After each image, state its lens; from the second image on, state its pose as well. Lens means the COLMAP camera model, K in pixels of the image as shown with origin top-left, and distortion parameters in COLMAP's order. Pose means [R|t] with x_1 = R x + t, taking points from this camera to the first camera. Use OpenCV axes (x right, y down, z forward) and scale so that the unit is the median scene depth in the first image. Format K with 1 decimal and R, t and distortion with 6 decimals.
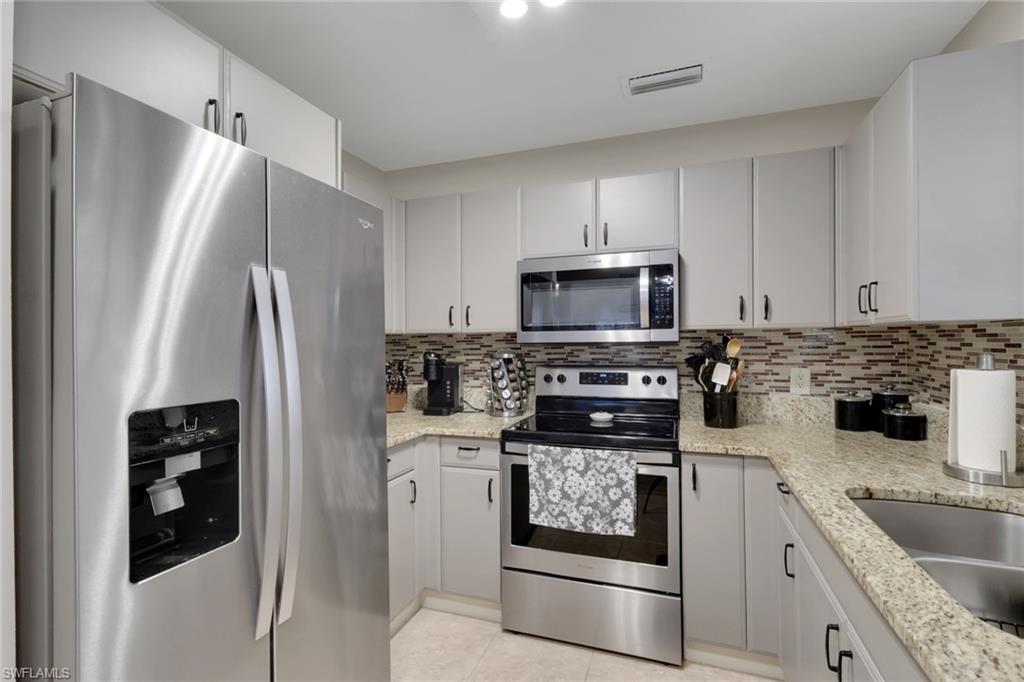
lens RADIAL K [[493.5, 0, 516.1], [0, 493.5, 345.1], [0, 0, 1]] dist [0.003032, 0.012816]
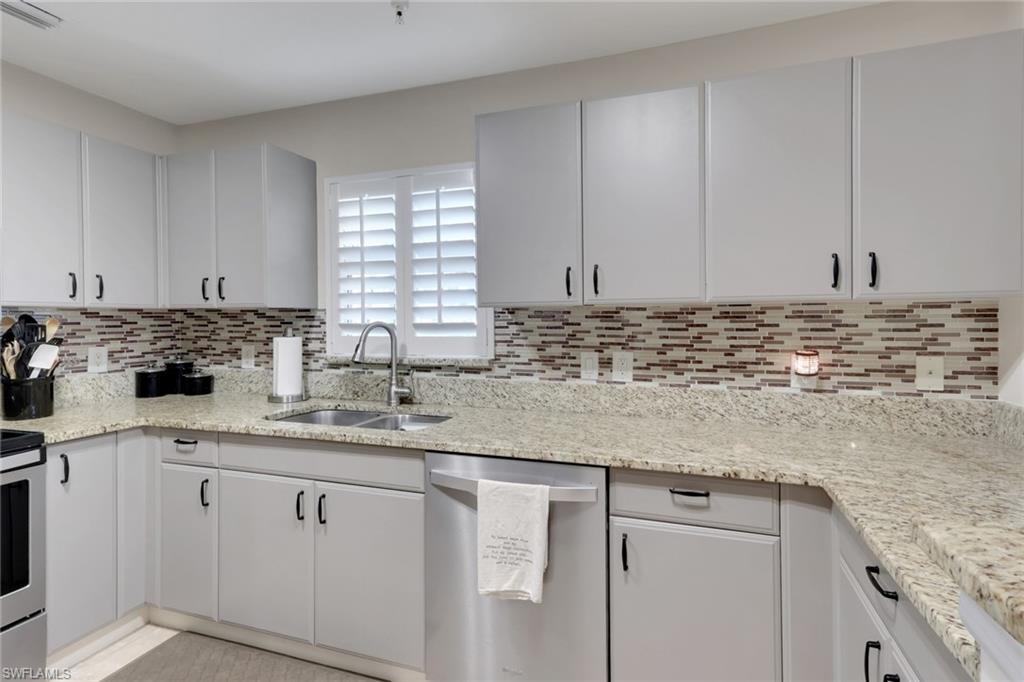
lens RADIAL K [[493.5, 0, 516.1], [0, 493.5, 345.1], [0, 0, 1]] dist [0.003032, 0.012816]
pose [[0.002374, -0.046225, 0.998928, -0.481908], [0.010144, 0.998881, 0.046199, 0.003880], [-0.999946, 0.010023, 0.002841, 0.135816]]
